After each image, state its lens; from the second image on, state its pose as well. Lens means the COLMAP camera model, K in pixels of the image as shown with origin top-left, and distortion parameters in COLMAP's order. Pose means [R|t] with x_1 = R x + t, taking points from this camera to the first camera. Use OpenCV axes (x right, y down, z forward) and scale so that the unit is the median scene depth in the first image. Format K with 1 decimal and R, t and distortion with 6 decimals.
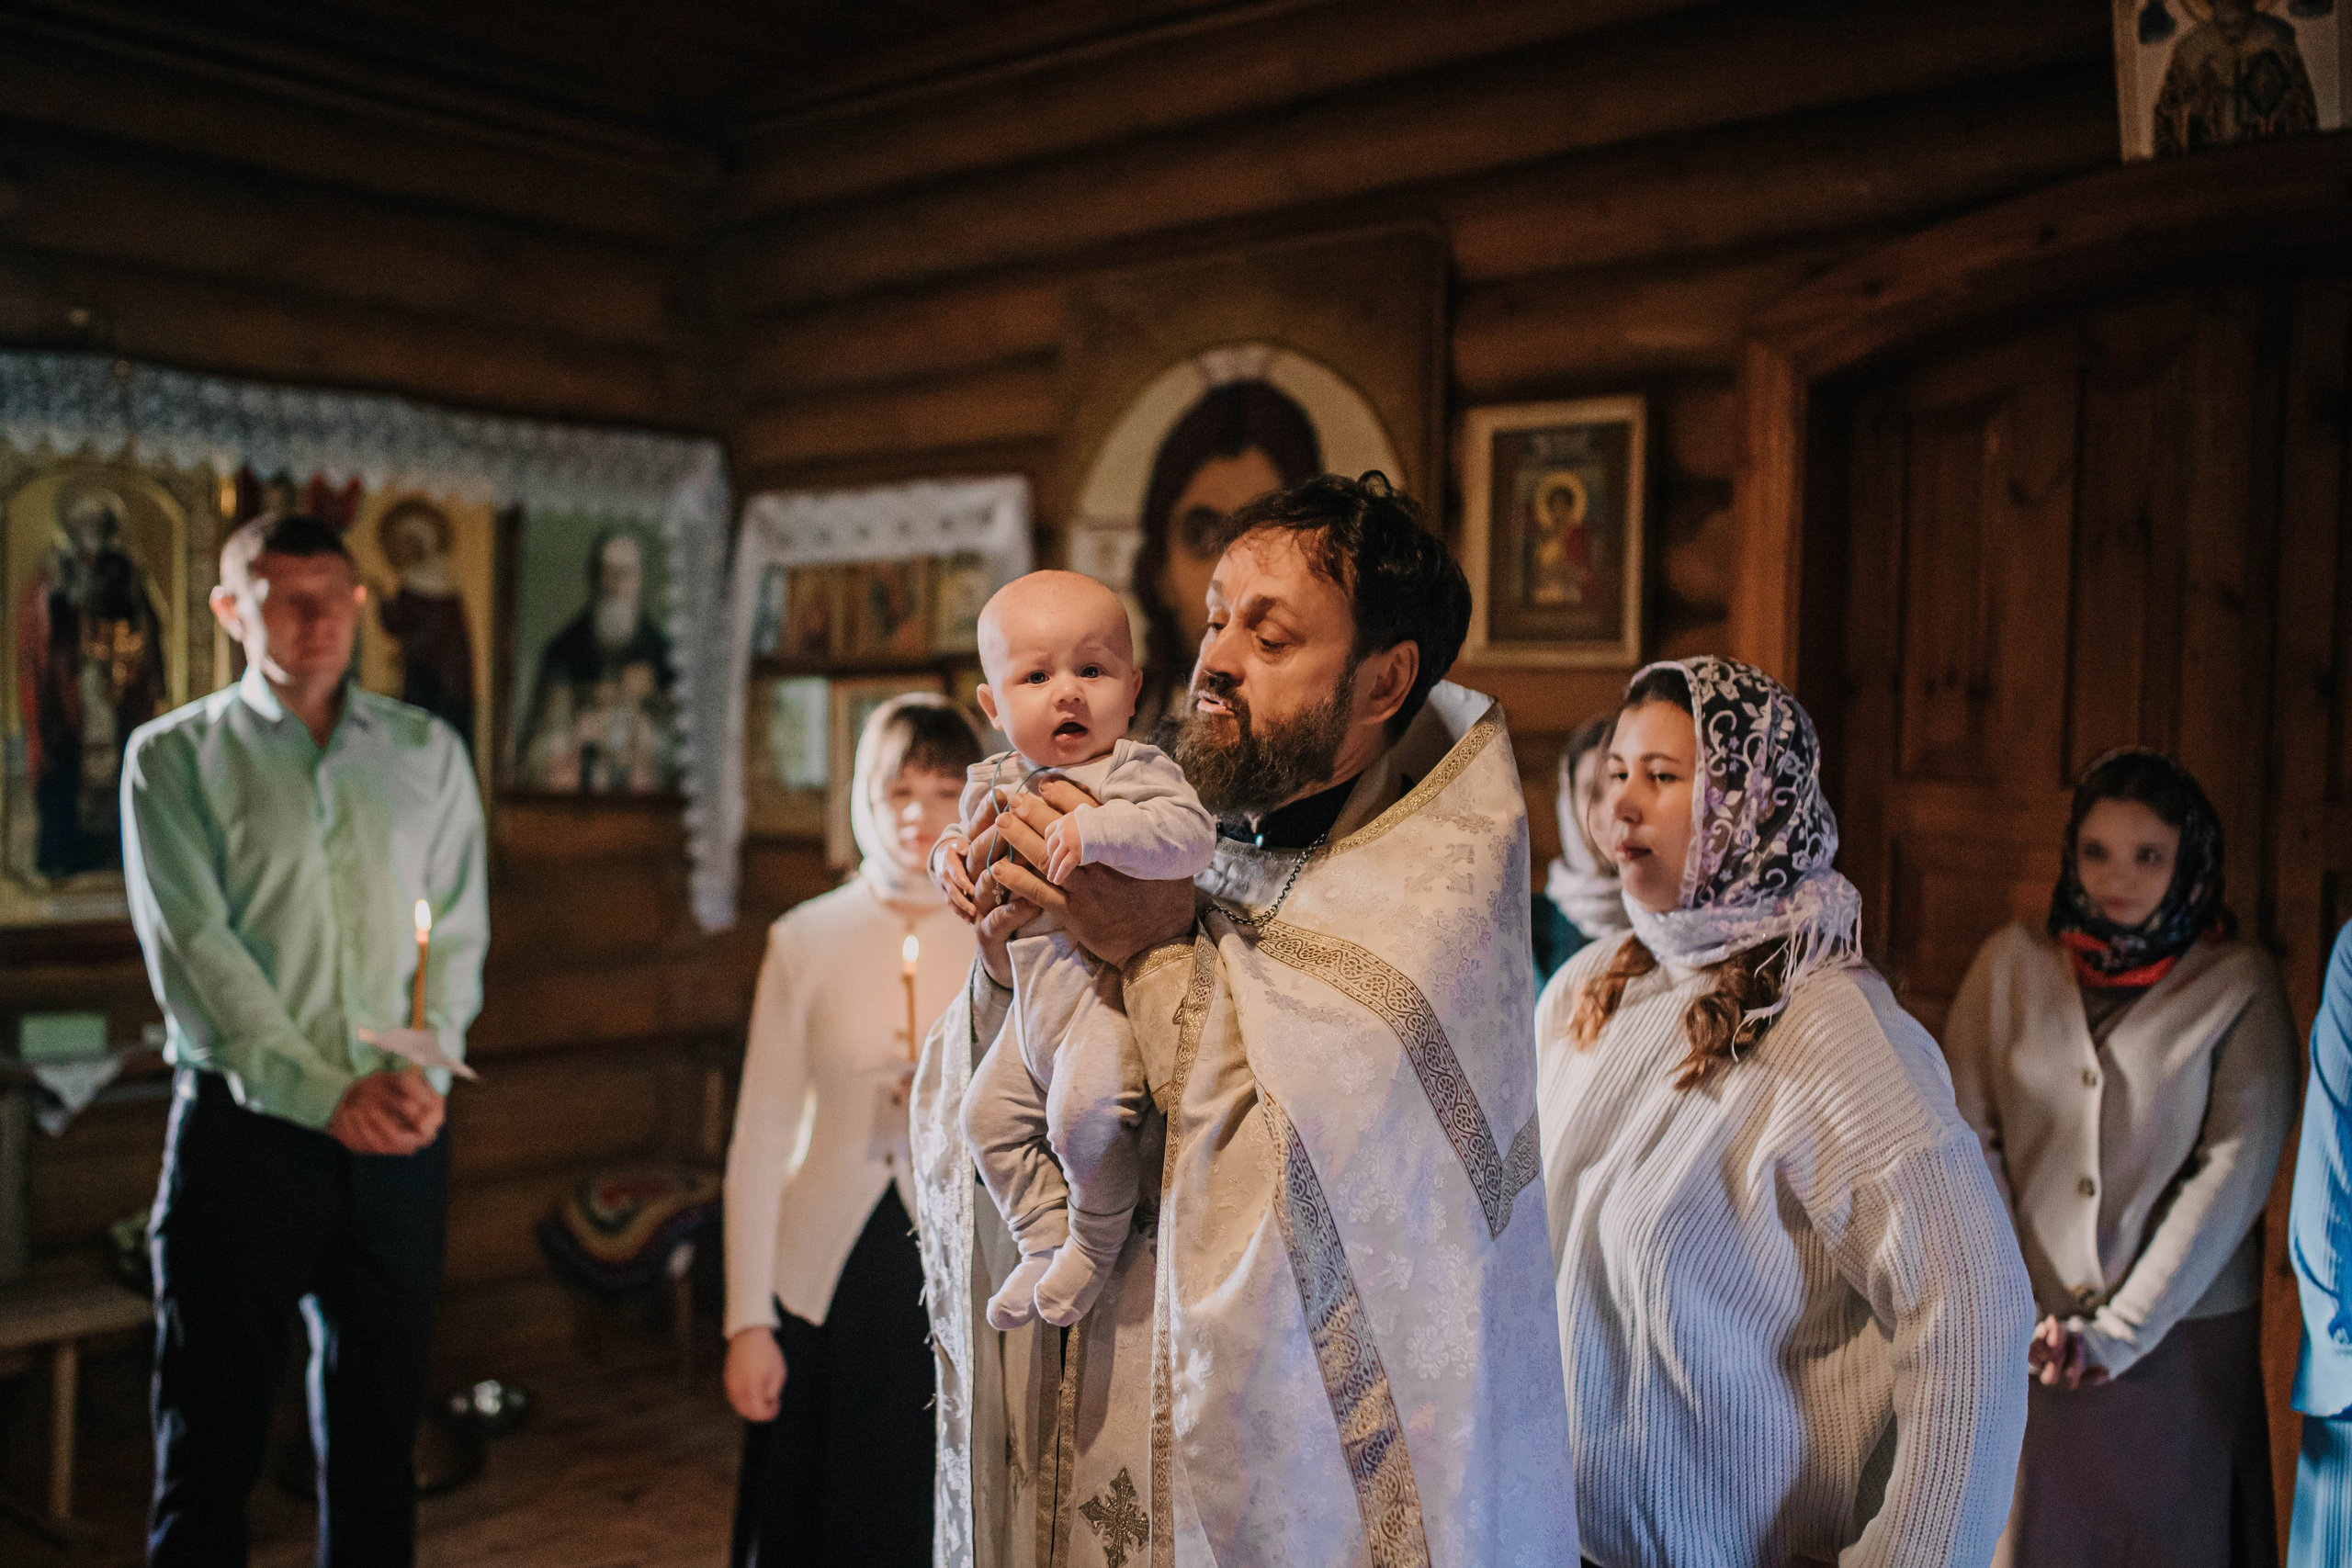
lens RADIAL K [[2254.6, 0, 1175.5], [0, 2254.6, 778.8], [0, 0, 1]] dist [0.044048, 0.000000]
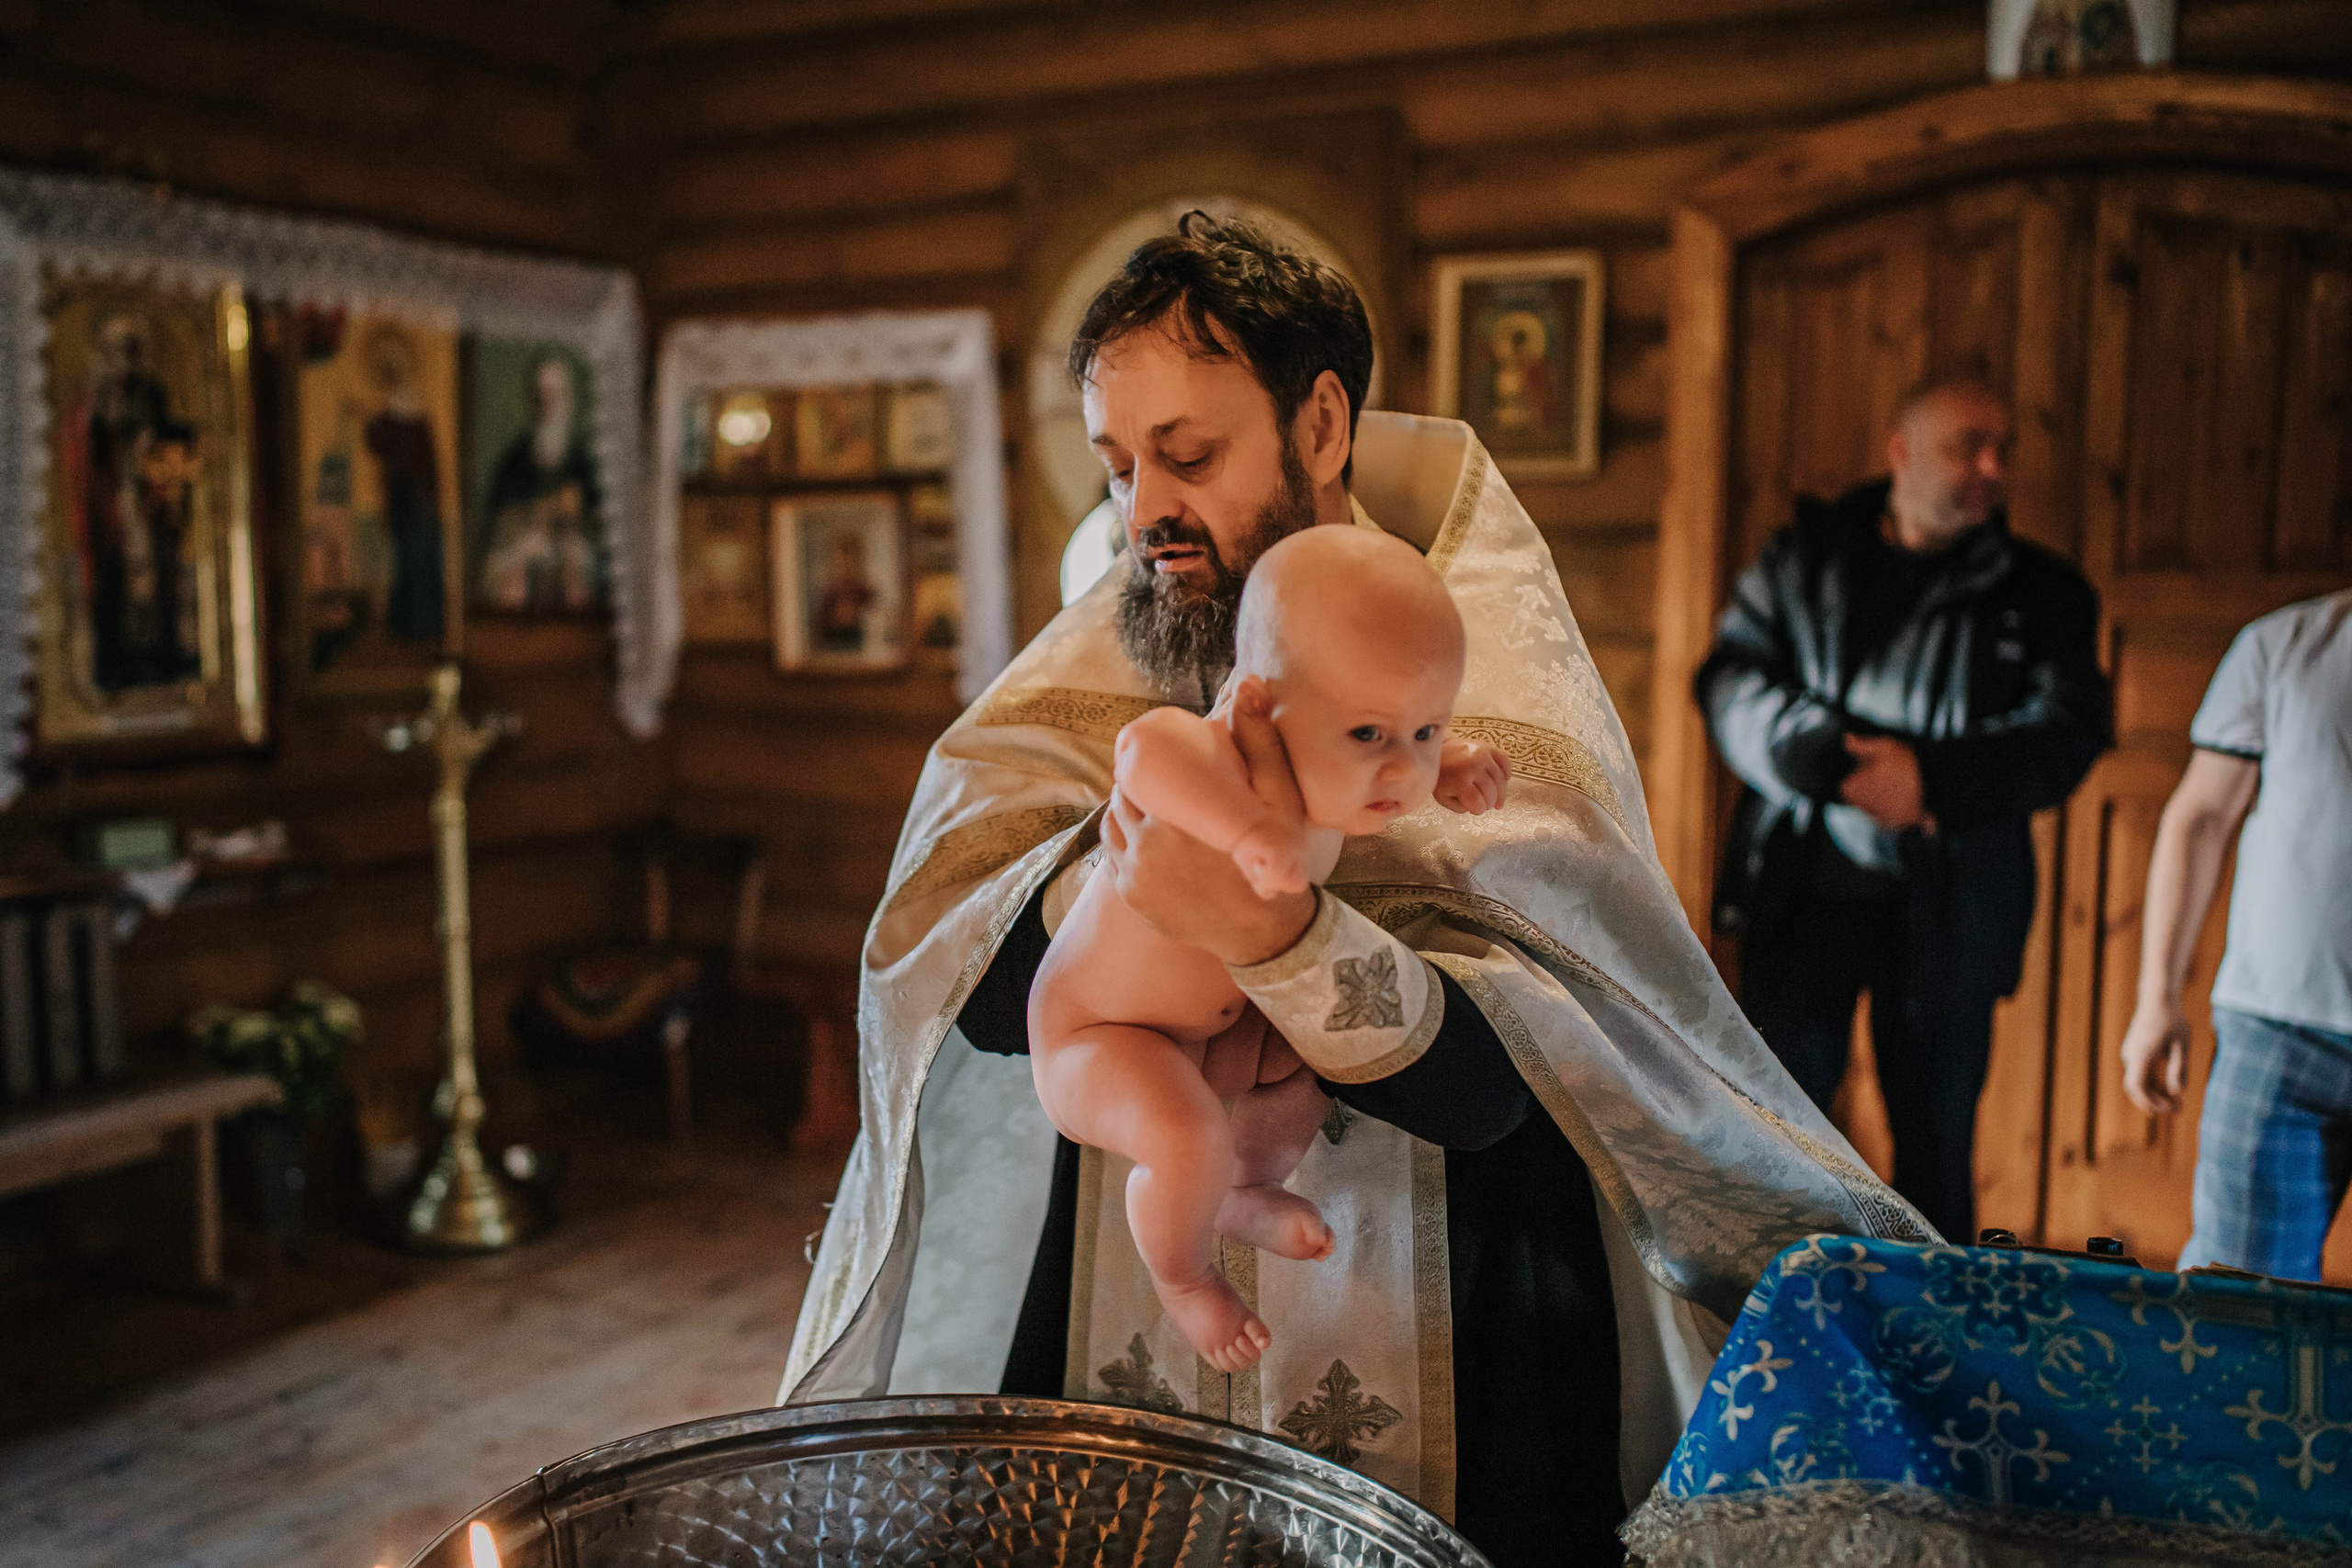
lens RADIAL K [[2254.6, 0, 1174.1], [0, 2254.6, 787.6], [0, 0, 1]] dist [0.044048, 0.000000]
pose [[0.972074, -0.037918, 0.231591, -0.241782], [0.018508, 0.996173, 0.085417, 0.006270], [-0.233944, -0.078746, 0.969056, -0.111733]]
